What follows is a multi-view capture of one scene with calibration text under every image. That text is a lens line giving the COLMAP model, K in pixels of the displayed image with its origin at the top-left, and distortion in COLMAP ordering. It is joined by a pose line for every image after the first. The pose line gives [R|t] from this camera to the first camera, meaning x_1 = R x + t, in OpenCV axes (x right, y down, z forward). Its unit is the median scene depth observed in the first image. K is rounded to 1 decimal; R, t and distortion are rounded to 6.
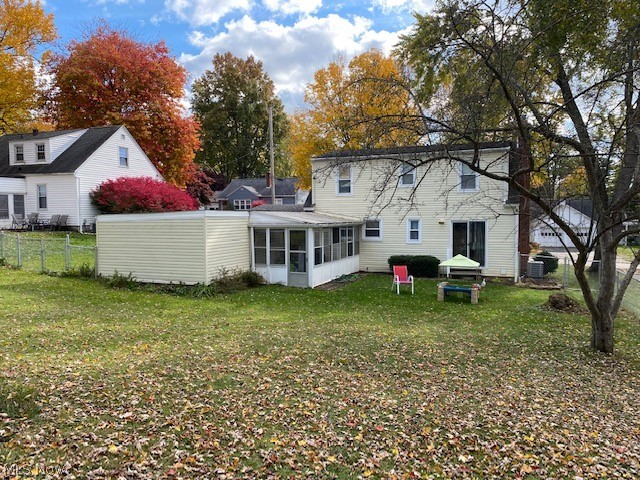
lens RADIAL K [[489.4, 0, 320.0], [0, 489.4, 240.0], [0, 0, 1]] dist [0.063124, -0.083616]
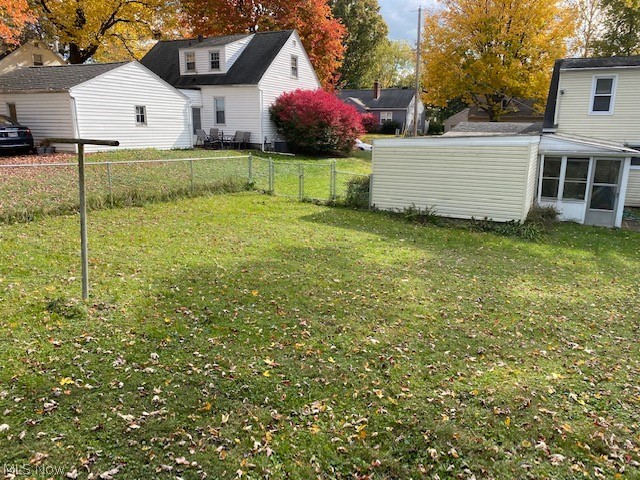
lens RADIAL K [[489.4, 0, 320.0], [0, 489.4, 240.0], [0, 0, 1]] dist [0.063124, -0.083616]
pose [[0.995565, 0.036692, -0.086627, -0.346050], [-0.021009, 0.984264, 0.175451, -0.017111], [0.091702, -0.172853, 0.980669, 0.069078]]
